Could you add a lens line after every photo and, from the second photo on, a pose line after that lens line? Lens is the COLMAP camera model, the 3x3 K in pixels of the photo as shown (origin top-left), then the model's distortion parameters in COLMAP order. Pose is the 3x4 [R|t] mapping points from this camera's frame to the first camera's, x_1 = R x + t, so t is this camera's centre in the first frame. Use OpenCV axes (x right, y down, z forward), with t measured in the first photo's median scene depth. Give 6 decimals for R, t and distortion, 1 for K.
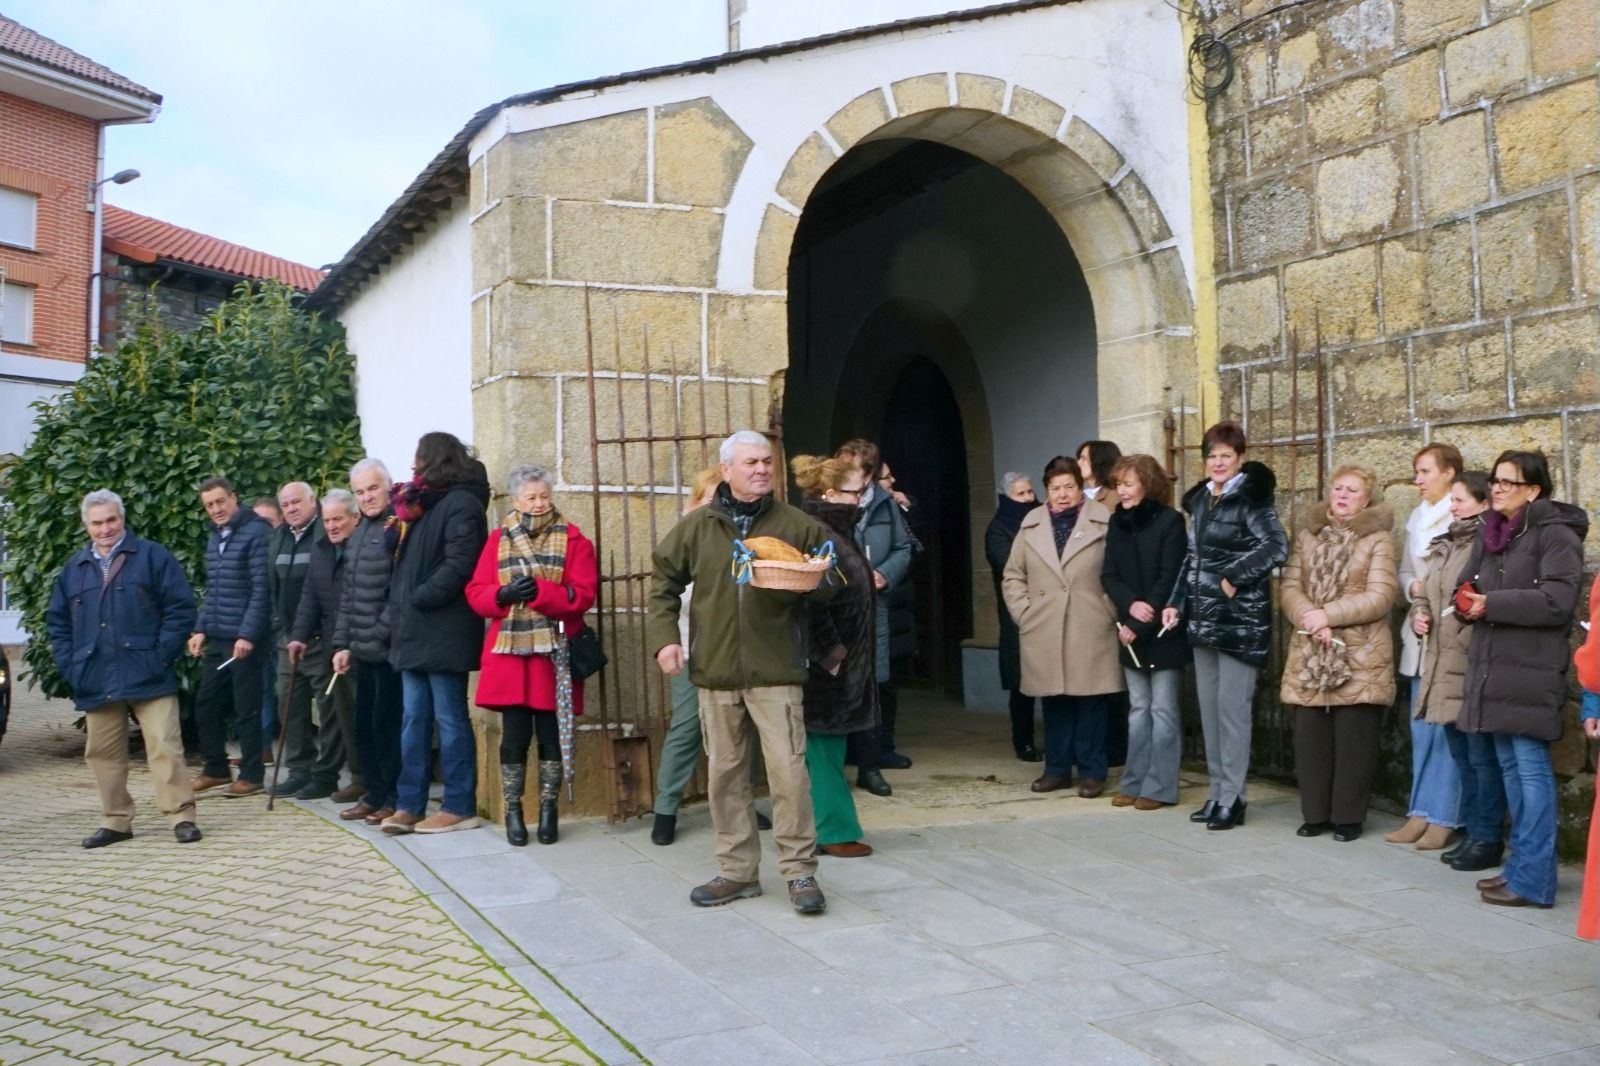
lens RADIAL K [[1803.3, 0, 911.6], [0, 1803.3, 480.7], [0, 0, 1]] dist [-0.187613, 0.148076]
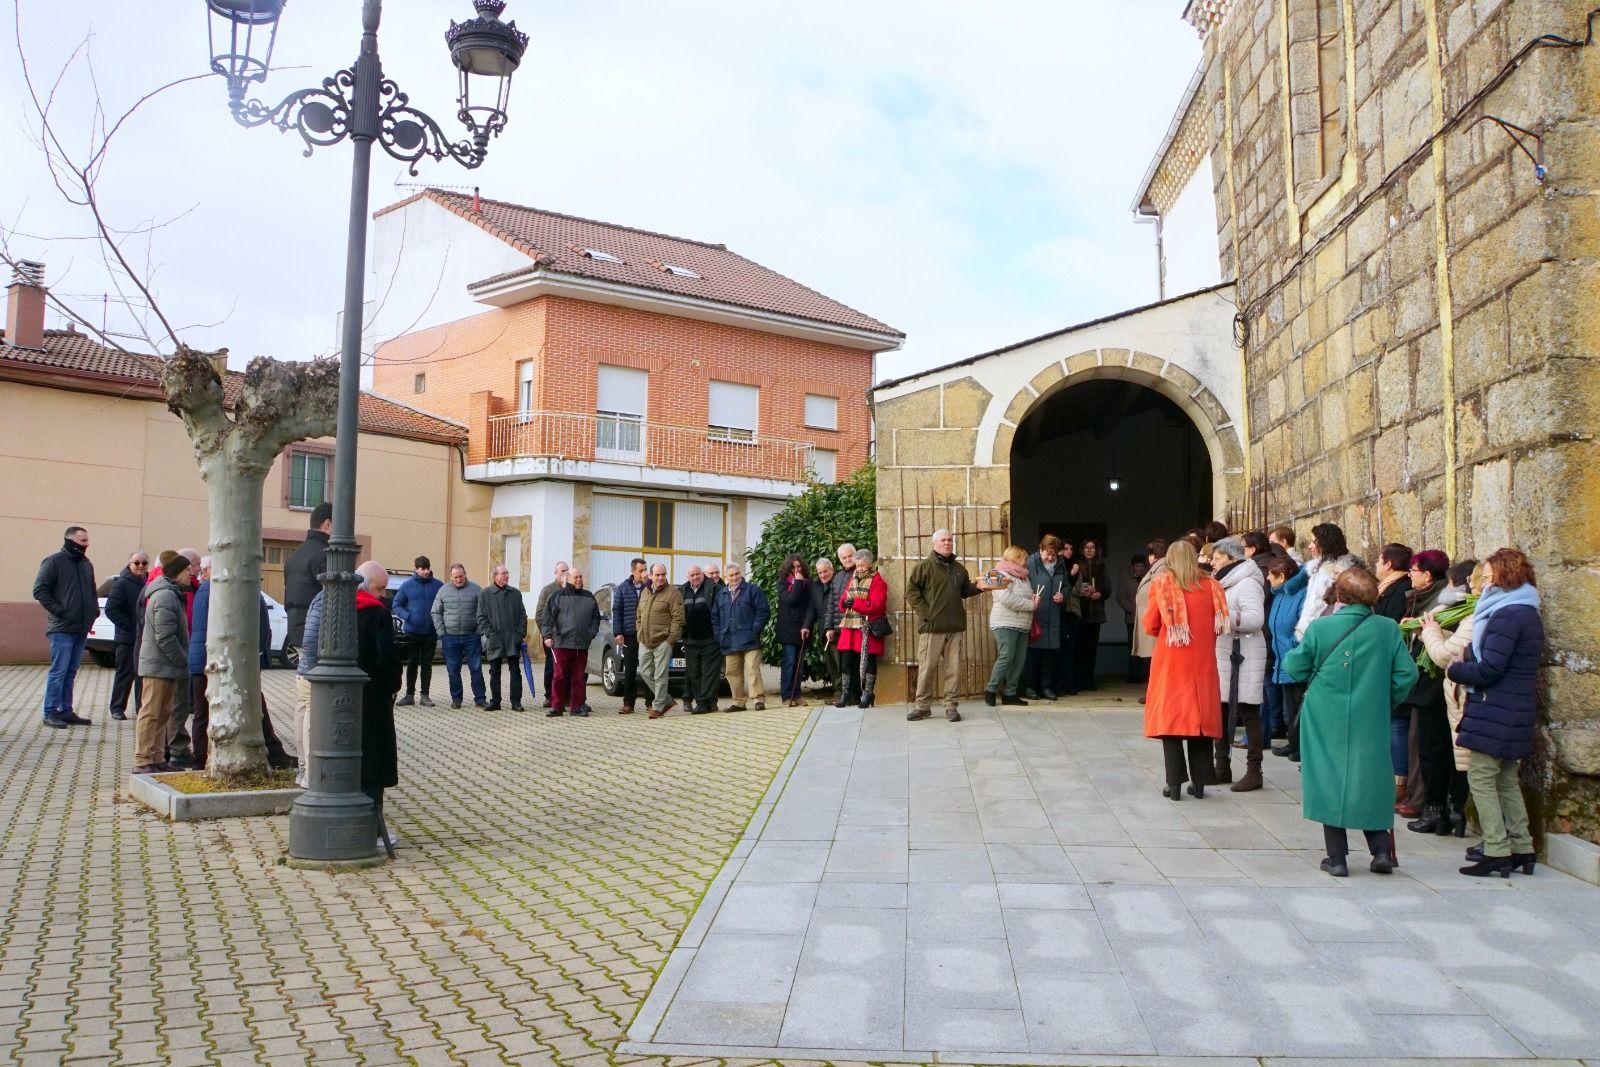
lens RADIAL K [[1373.6, 0, 800.0], [0, 1373.6, 533.5], [0, 0, 1]] dist [-0.184345, 0.145693]
pose [[0.838741, -0.023806, -0.544010, 0.576102], [0.011496, 0.999595, -0.026017, 0.015417], [0.544409, 0.015567, 0.838675, -0.471316]]
